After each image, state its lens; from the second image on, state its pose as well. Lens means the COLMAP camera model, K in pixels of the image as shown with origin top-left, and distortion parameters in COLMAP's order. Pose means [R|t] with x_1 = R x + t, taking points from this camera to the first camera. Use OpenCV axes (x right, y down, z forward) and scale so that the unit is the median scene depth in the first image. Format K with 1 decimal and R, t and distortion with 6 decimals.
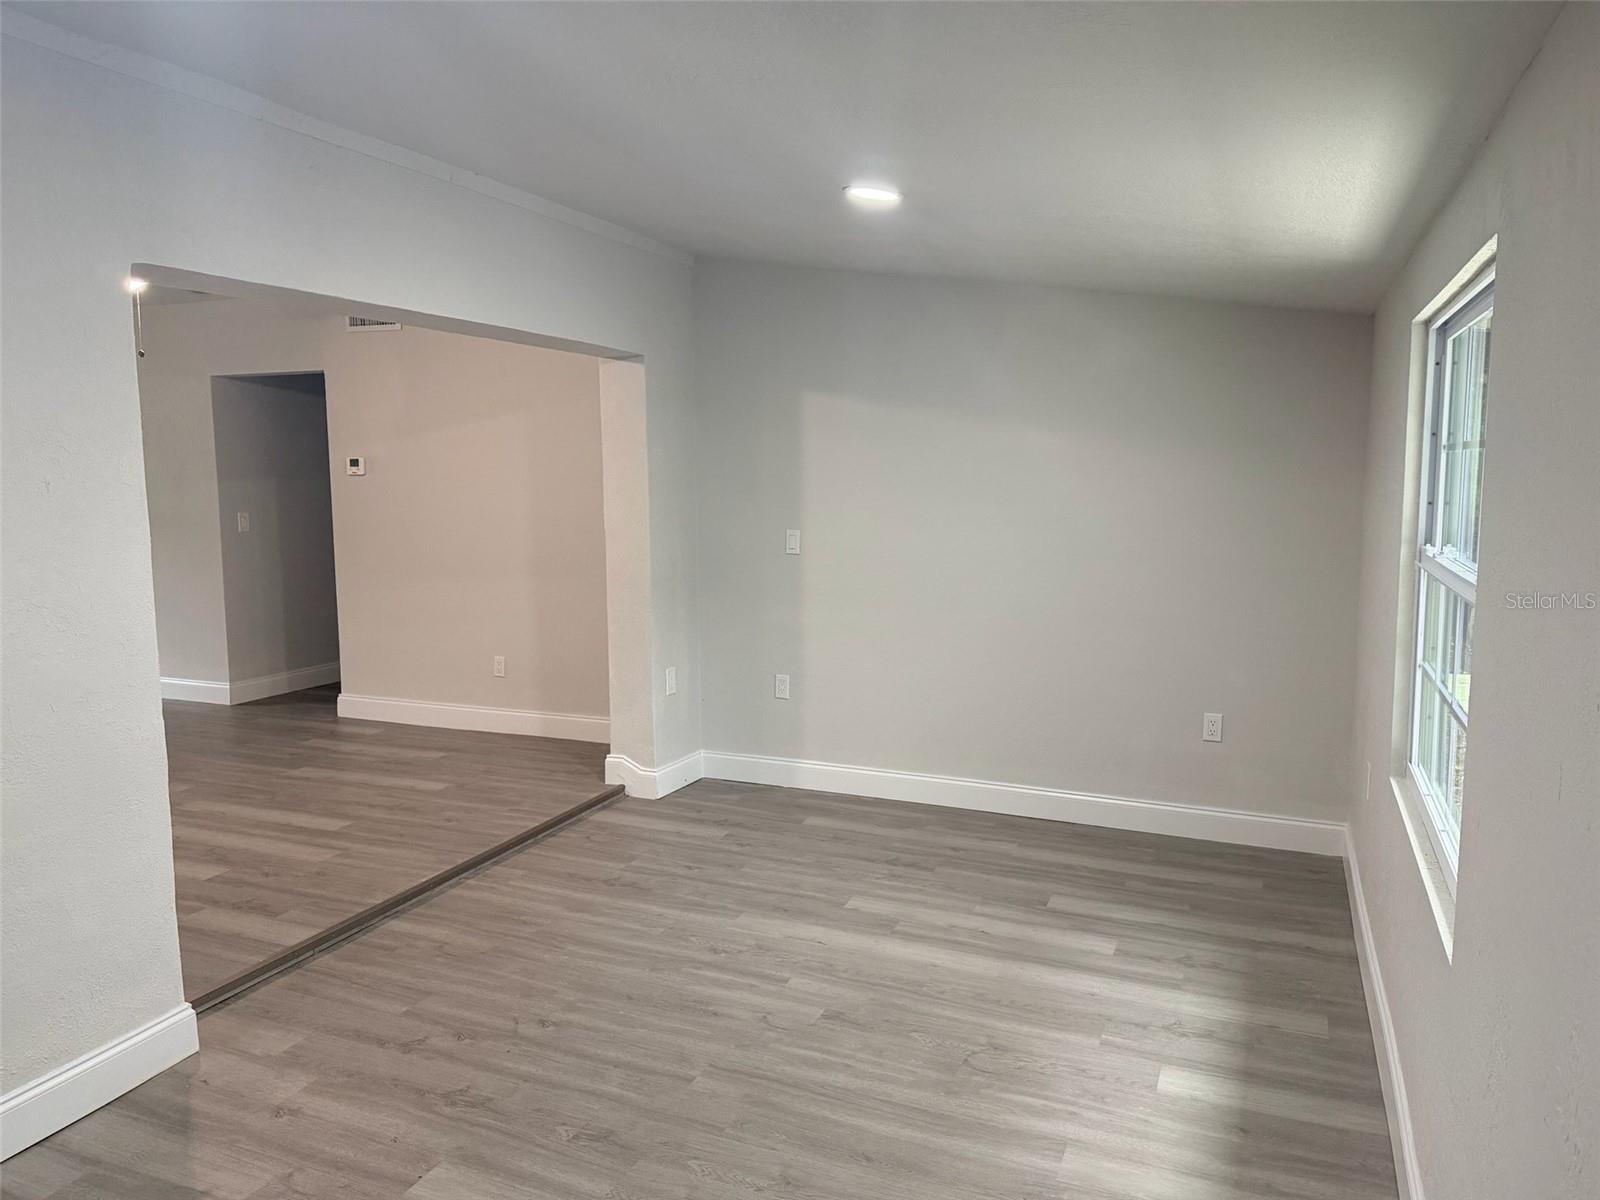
lens RADIAL K [[1120.1, 0, 800.0], [0, 1120.1, 600.0], [0, 0, 1]] dist [0.072872, -0.110177]
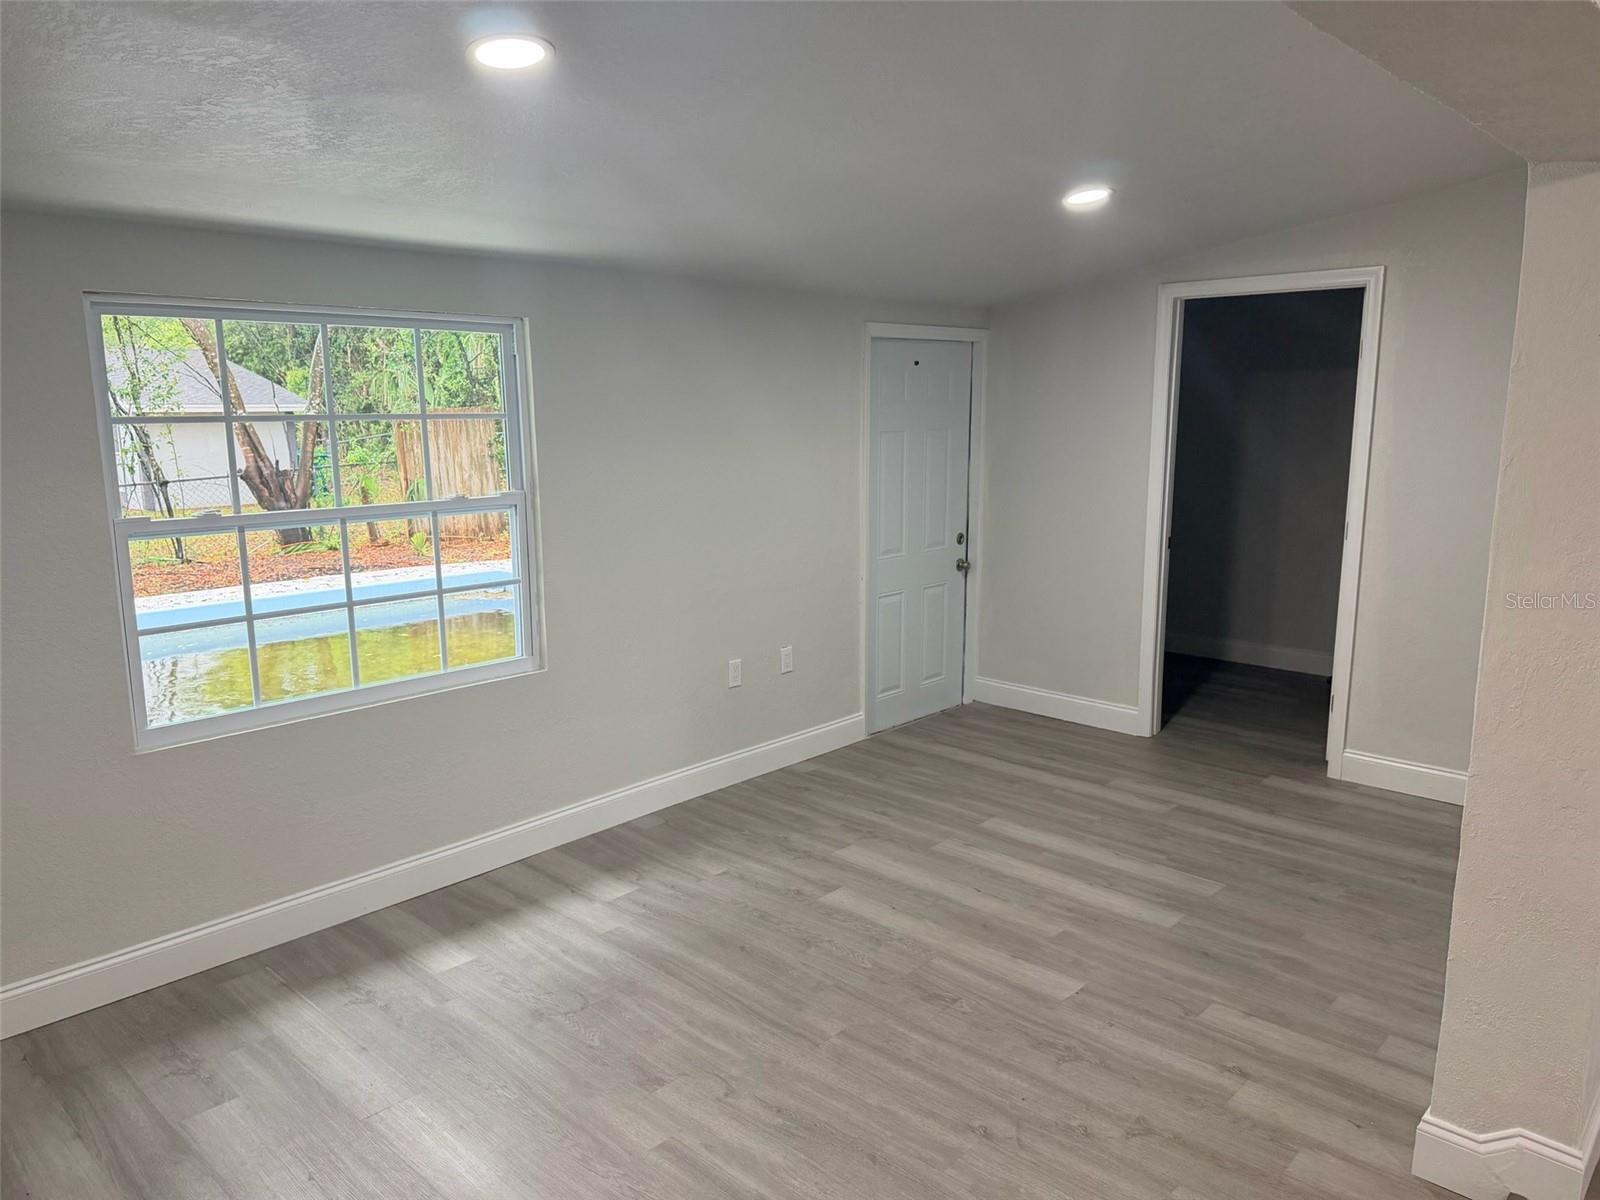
lens RADIAL K [[1120.1, 0, 800.0], [0, 1120.1, 600.0], [0, 0, 1]] dist [0.072872, -0.110177]
pose [[-0.933769, -0.050500, 0.354294, -0.392284], [0.054947, 0.958025, 0.281371, -0.238152], [-0.353632, 0.282203, -0.891799, 1.759124]]
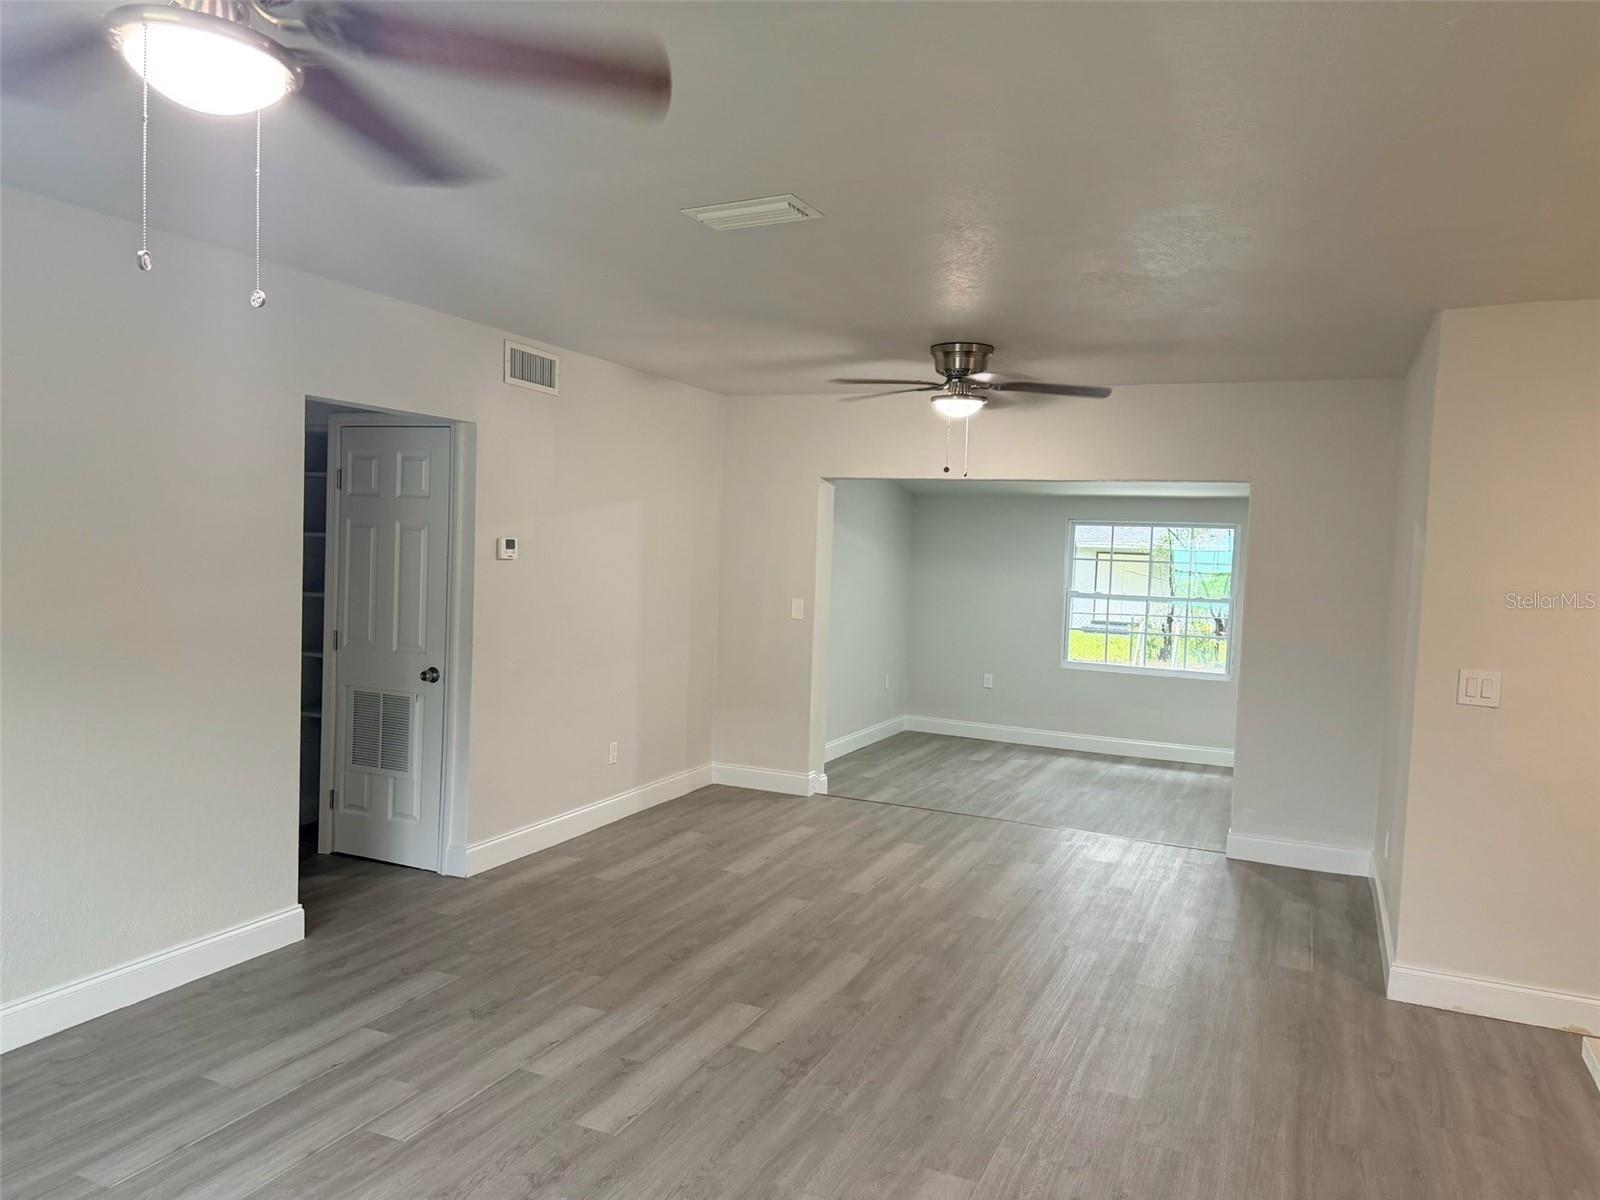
lens RADIAL K [[1120.1, 0, 800.0], [0, 1120.1, 600.0], [0, 0, 1]] dist [0.072872, -0.110177]
pose [[0.018832, -0.047699, 0.998684, -2.636891], [0.078053, 0.995883, 0.046094, -0.226542], [-0.996771, 0.077082, 0.022477, 1.719226]]
